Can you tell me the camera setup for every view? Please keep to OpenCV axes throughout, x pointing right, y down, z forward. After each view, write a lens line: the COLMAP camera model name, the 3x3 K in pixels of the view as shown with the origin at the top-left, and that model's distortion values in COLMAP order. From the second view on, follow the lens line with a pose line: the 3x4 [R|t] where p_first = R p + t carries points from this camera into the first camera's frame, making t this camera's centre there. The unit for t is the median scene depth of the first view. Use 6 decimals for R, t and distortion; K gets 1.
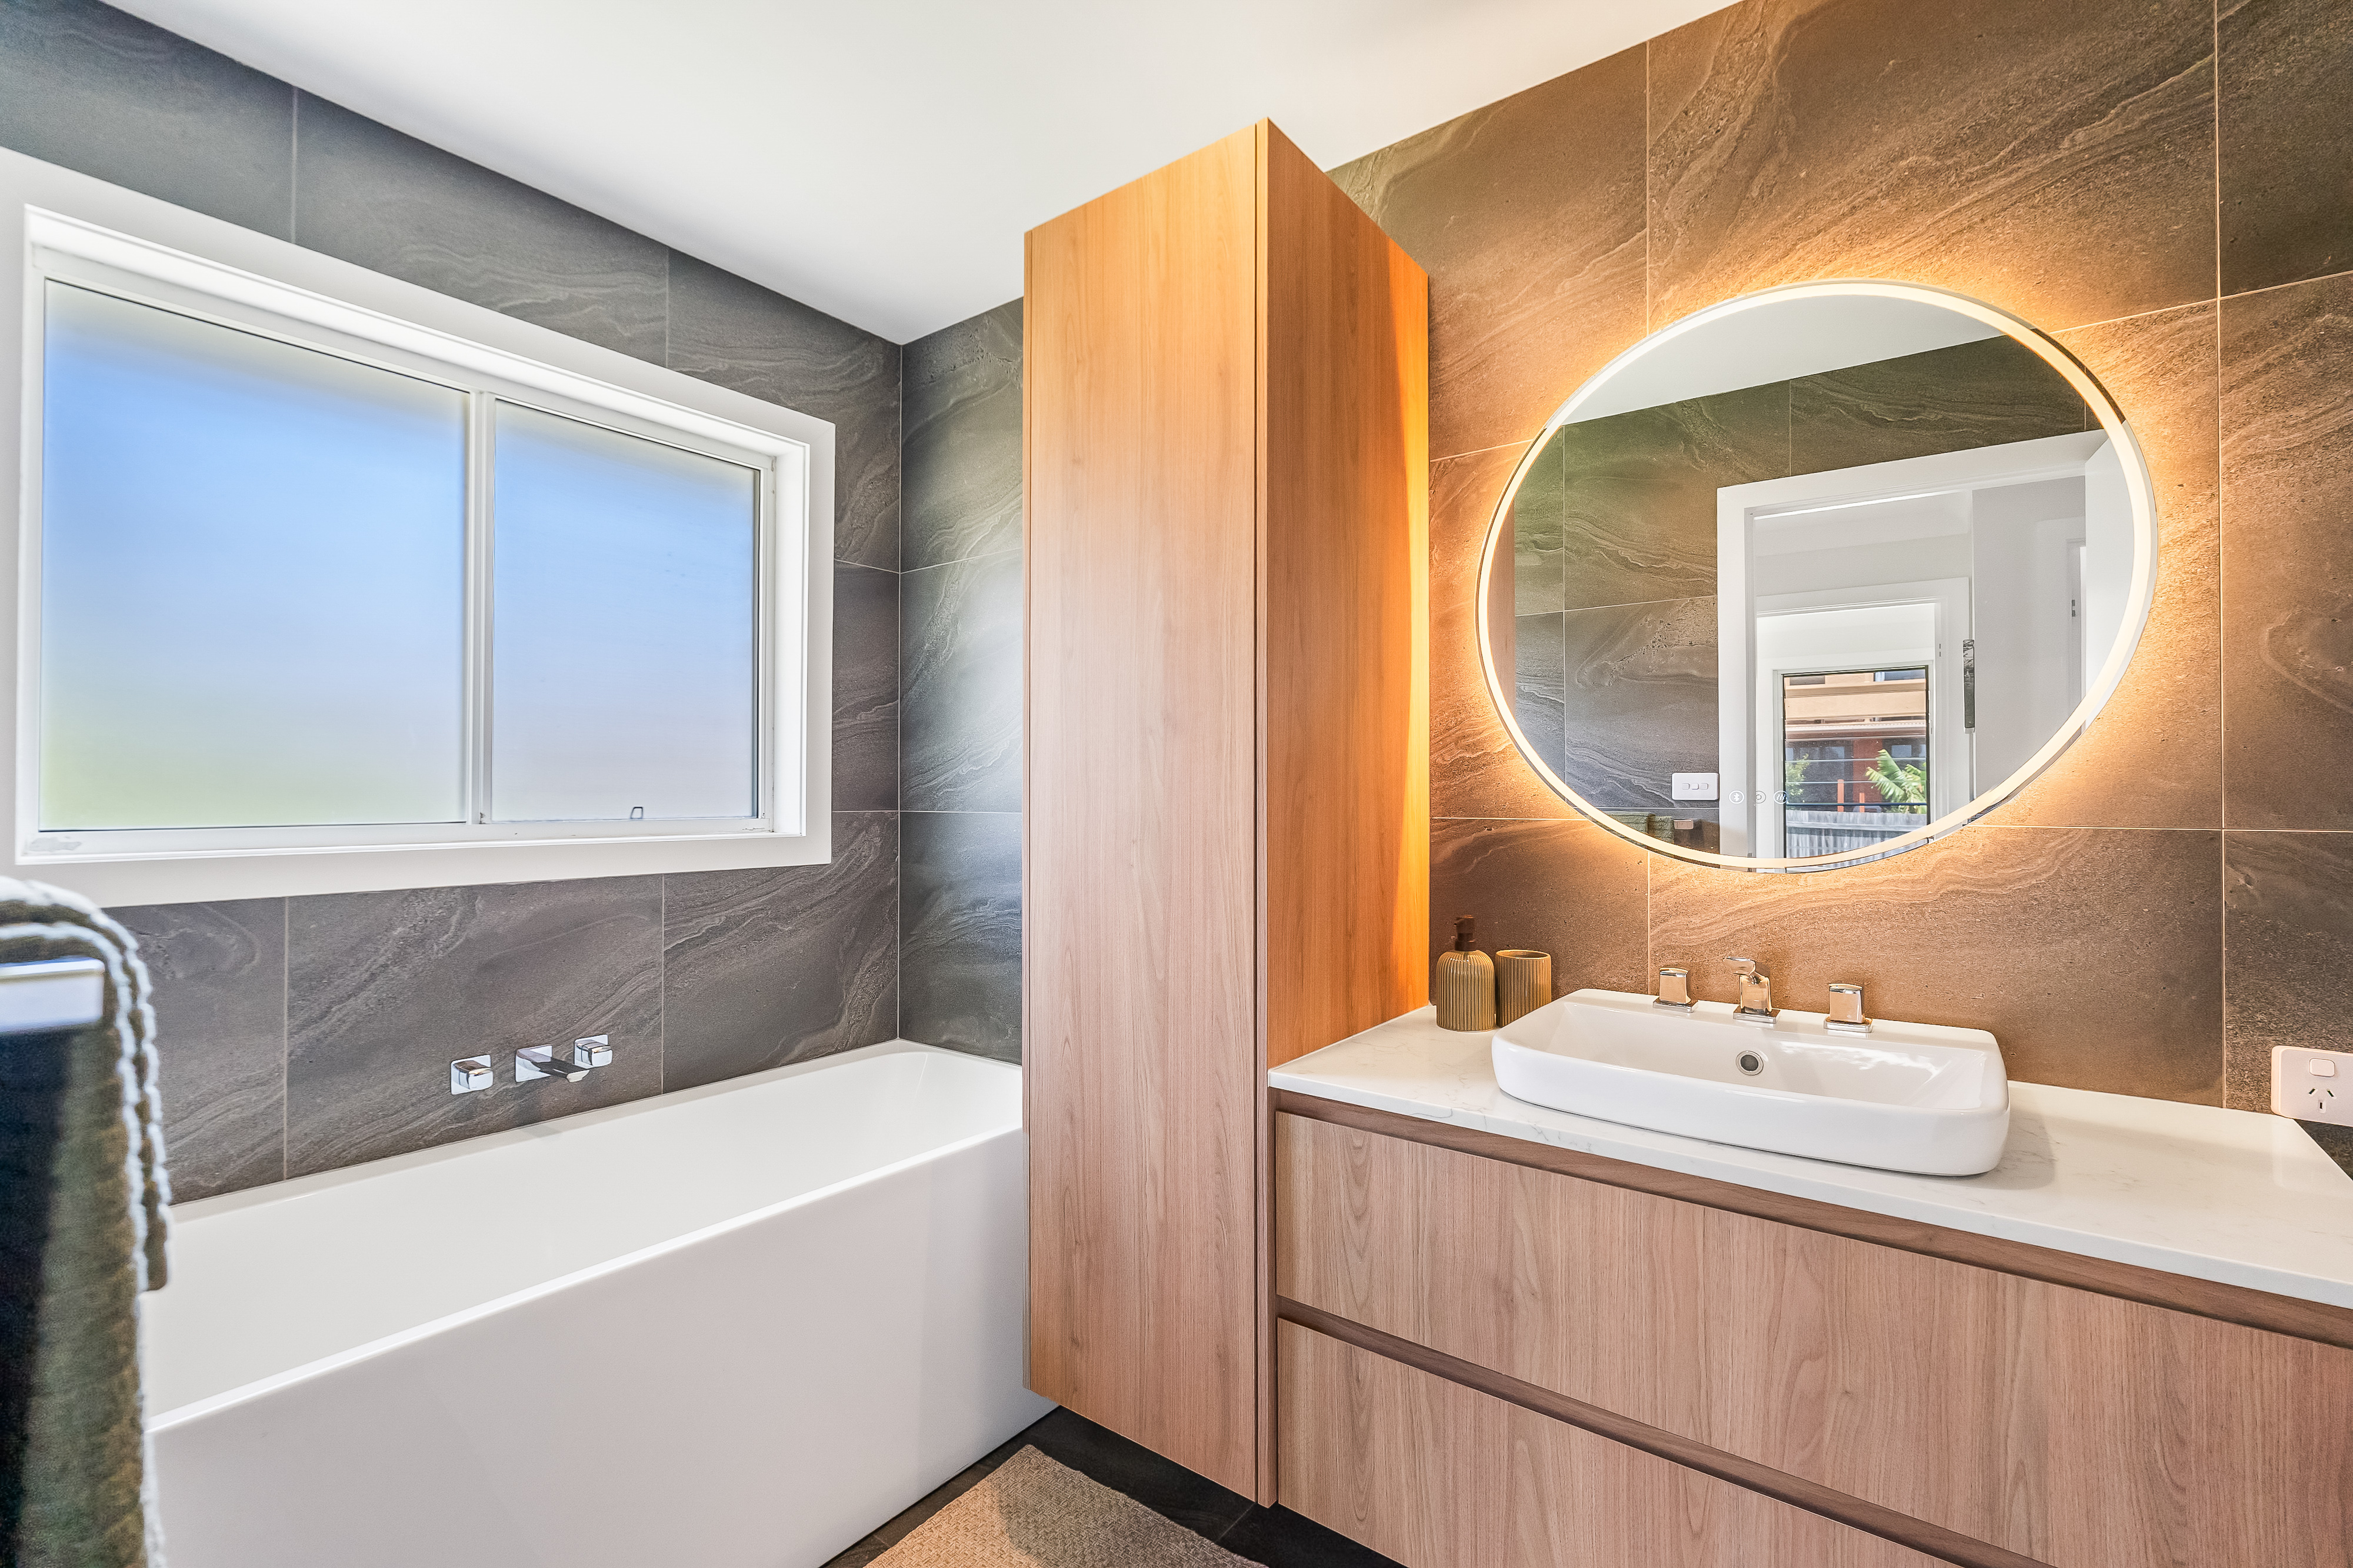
lens RADIAL K [[1025.4, 0, 1173.9], [0, 1025.4, 784.7], [0, 0, 1]] dist [-0.003209, 0.000032]
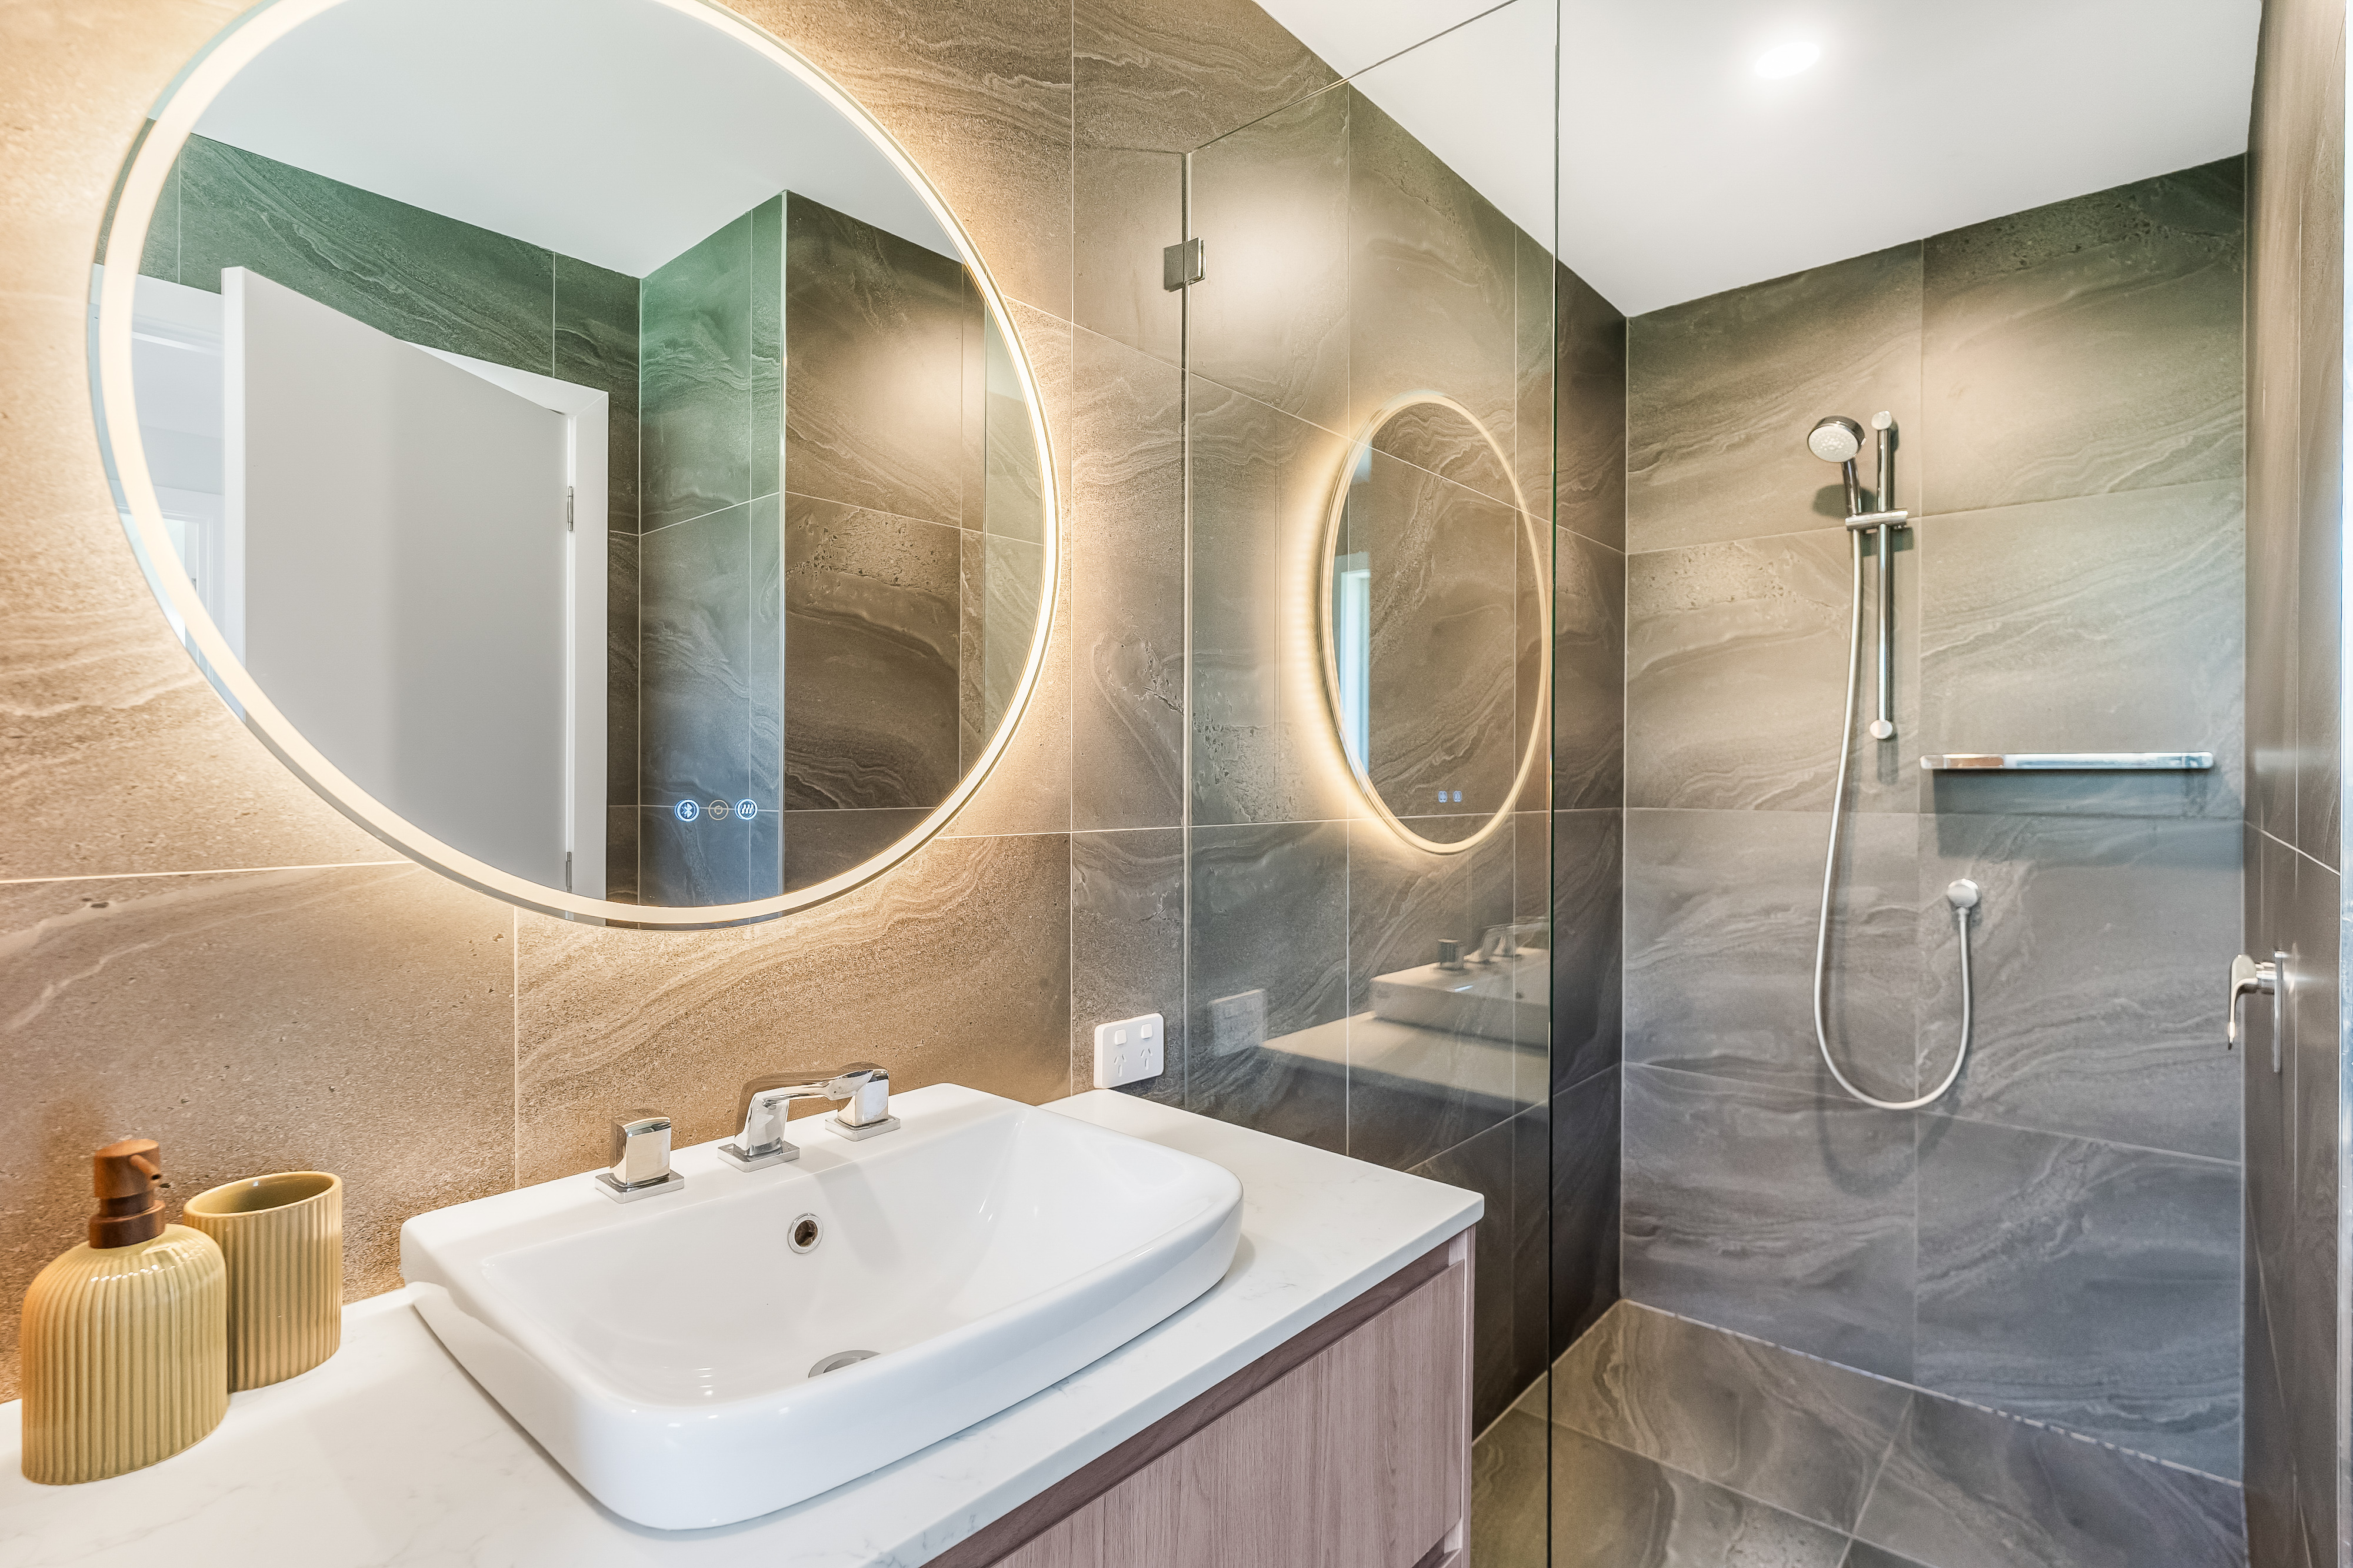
lens RADIAL K [[1149.2, 0, 1172.2], [0, 1149.2, 782.5], [0, 0, 1]] dist [0.001327, -0.000018]
pose [[0.067607, -0.004152, 0.997703, -0.127846], [-0.011287, 0.999924, 0.004926, -0.012221], [-0.997648, -0.011594, 0.067555, 0.720083]]
